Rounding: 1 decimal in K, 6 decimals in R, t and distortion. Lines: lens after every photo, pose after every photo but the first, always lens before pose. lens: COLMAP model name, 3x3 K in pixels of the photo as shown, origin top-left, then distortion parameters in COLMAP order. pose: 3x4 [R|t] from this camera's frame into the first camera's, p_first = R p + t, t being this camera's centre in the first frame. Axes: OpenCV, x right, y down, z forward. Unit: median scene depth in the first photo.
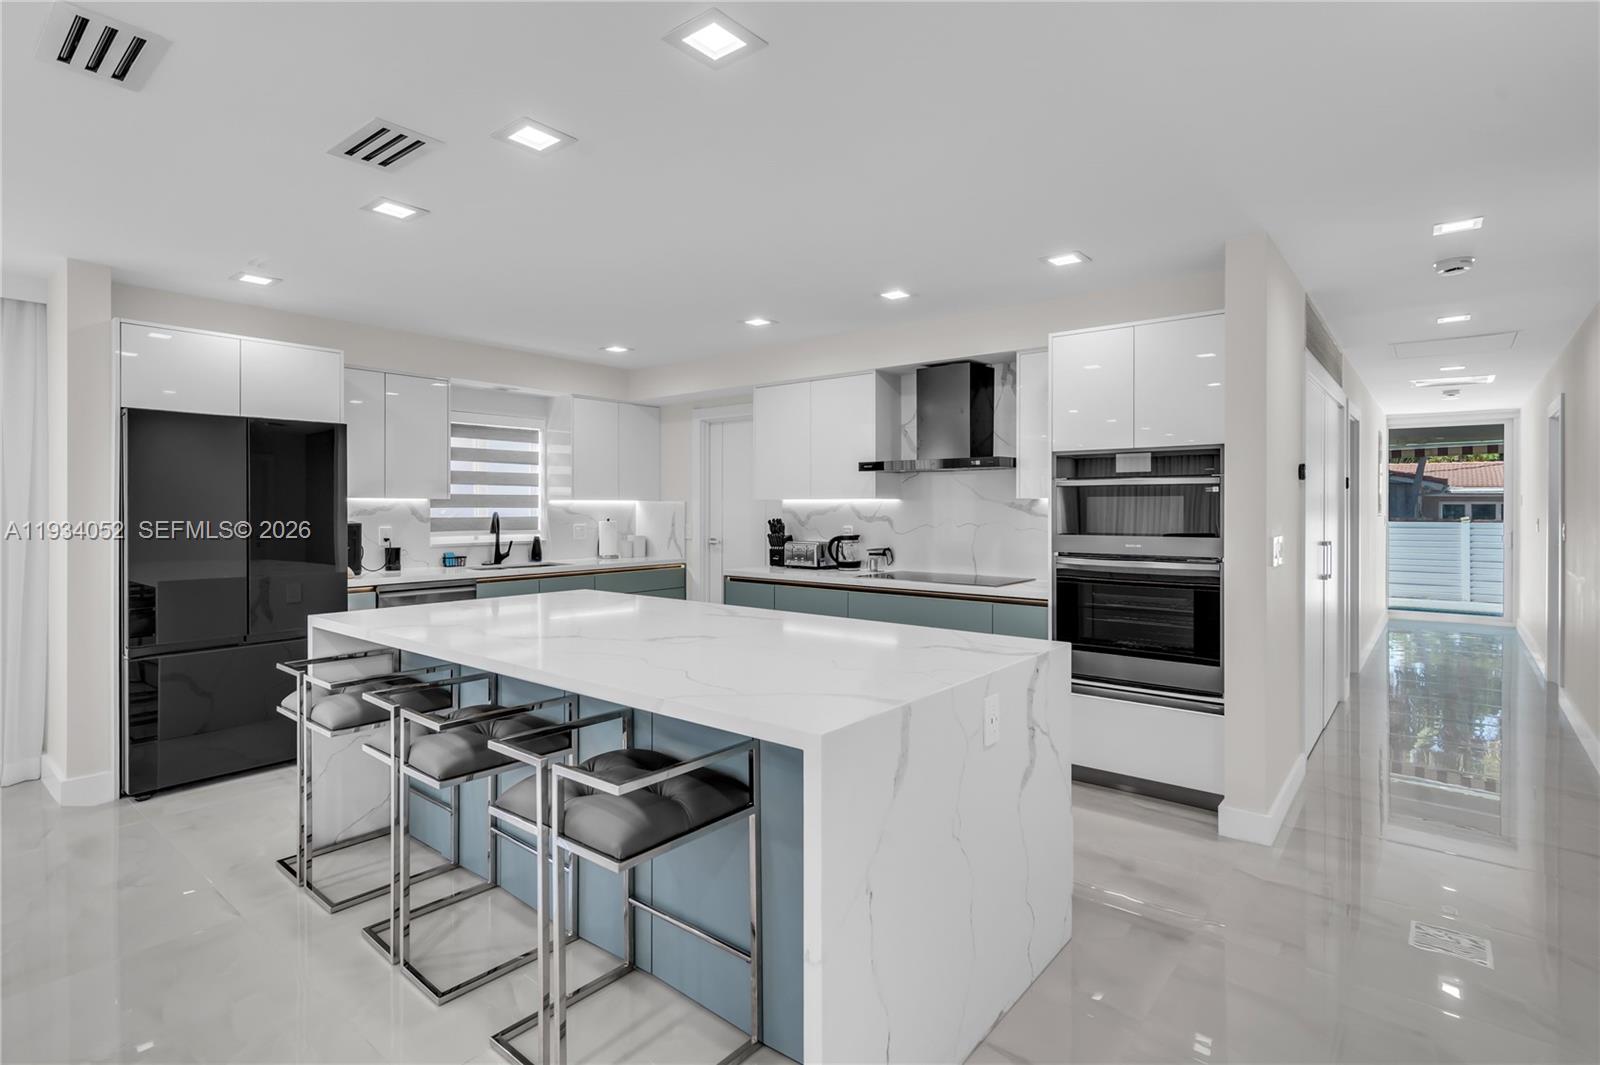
lens RADIAL K [[809.4, 0, 798.4], [0, 809.4, 511.1], [0, 0, 1]] dist [-0.000571, -0.000093]
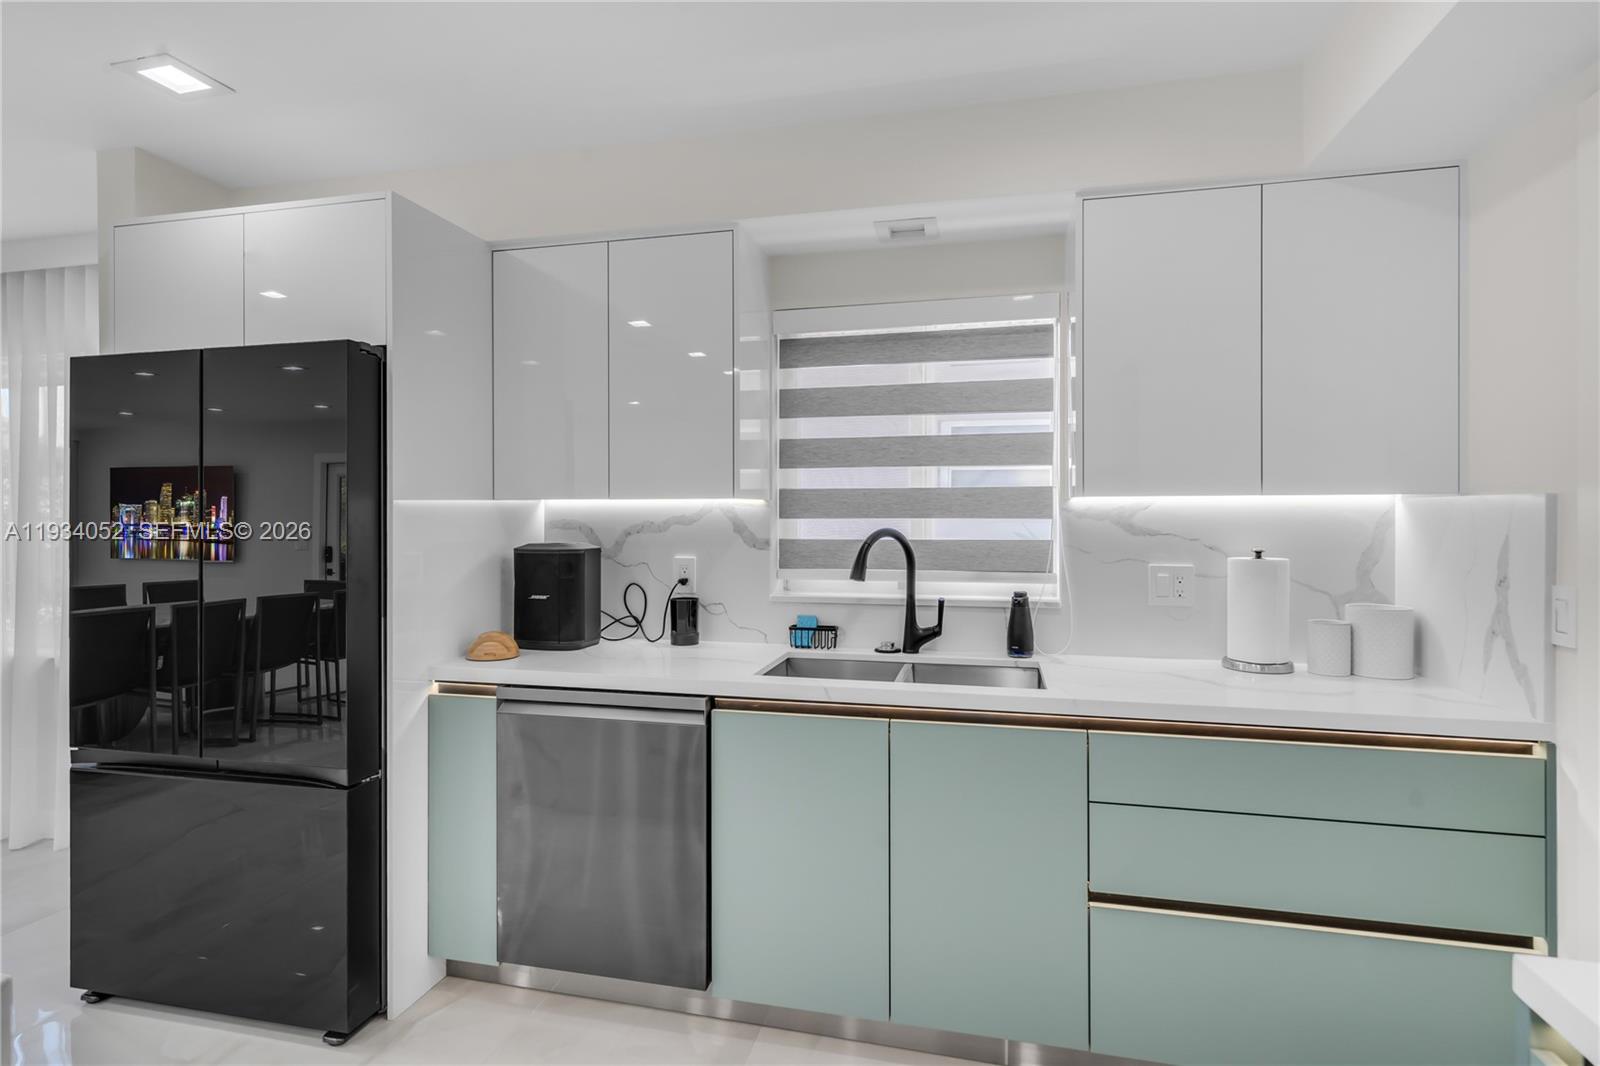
lens RADIAL K [[818.4, 0, 777.9], [0, 818.4, 520.2], [0, 0, 1]] dist [0.003583, 0.000307]
pose [[0.444962, 0.002255, -0.895547, -0.022373], [-0.002004, 0.999997, 0.001522, -0.003600], [0.895547, 0.001117, 0.444965, 0.757512]]
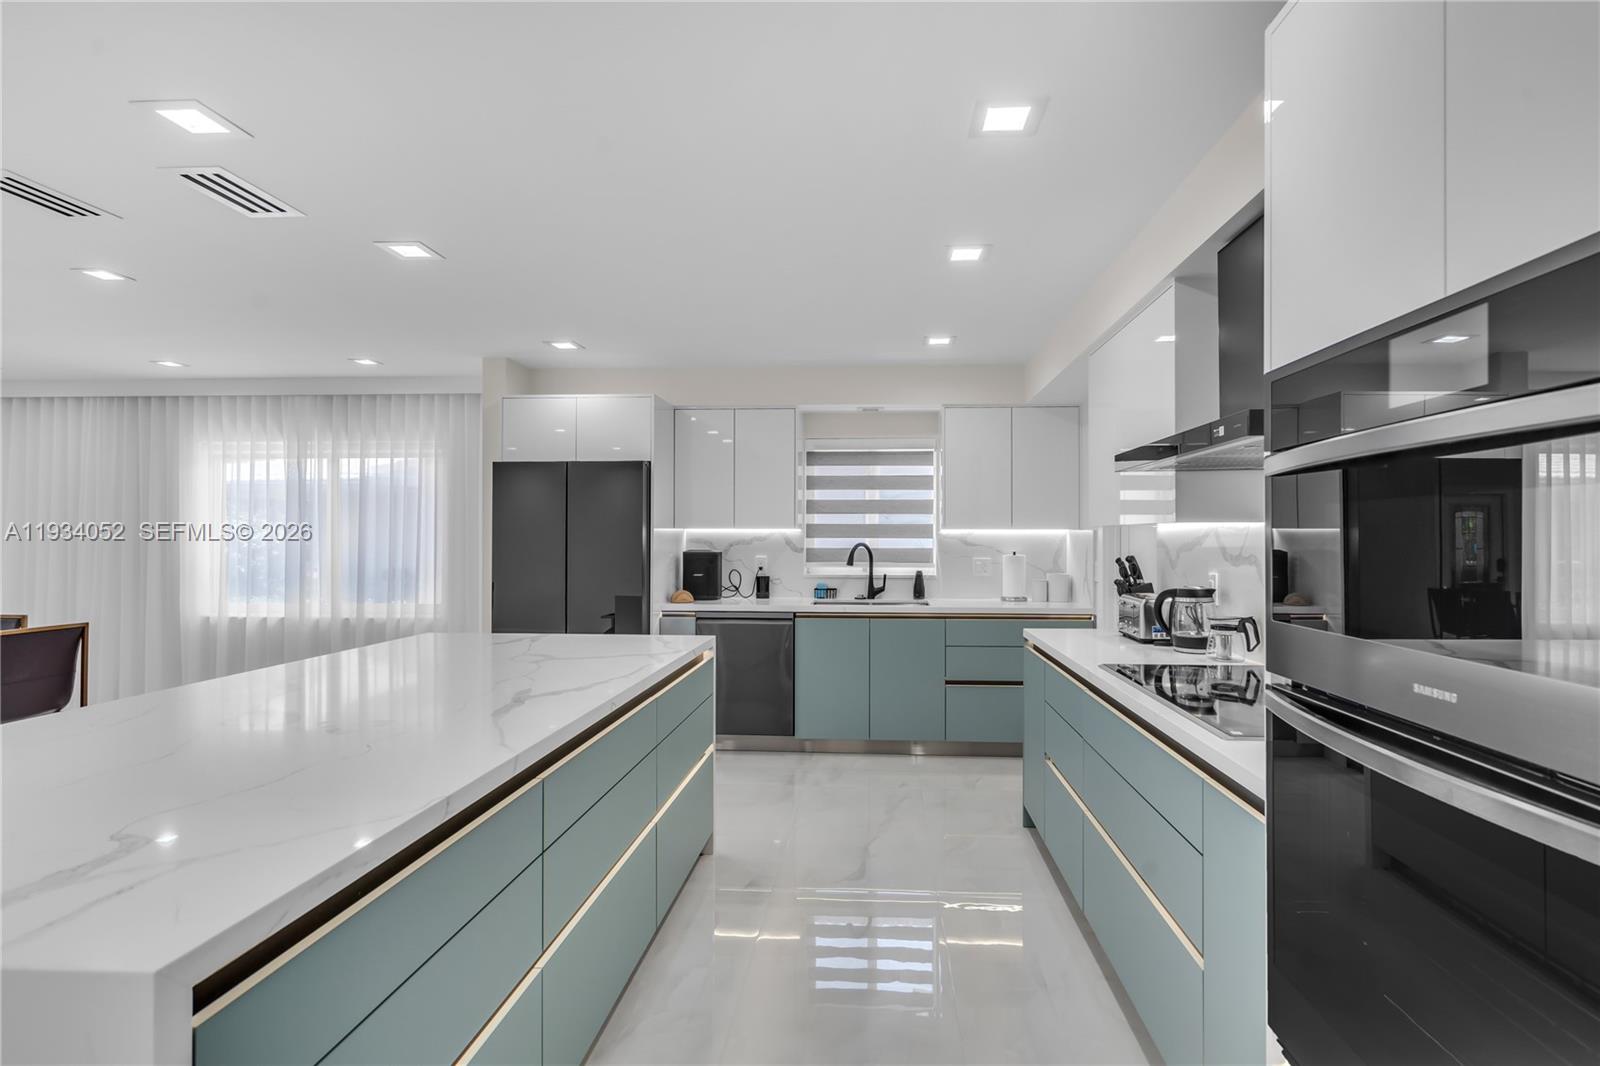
lens RADIAL K [[768.8, 0, 800.0], [0, 768.8, 533.0], [0, 0, 1]] dist [-0.001626, -0.000161]
pose [[0.573929, -0.004416, -0.818893, 0.305762], [-0.005097, 0.999947, -0.008964, -0.001702], [0.818889, 0.009318, 0.573876, 0.432759]]
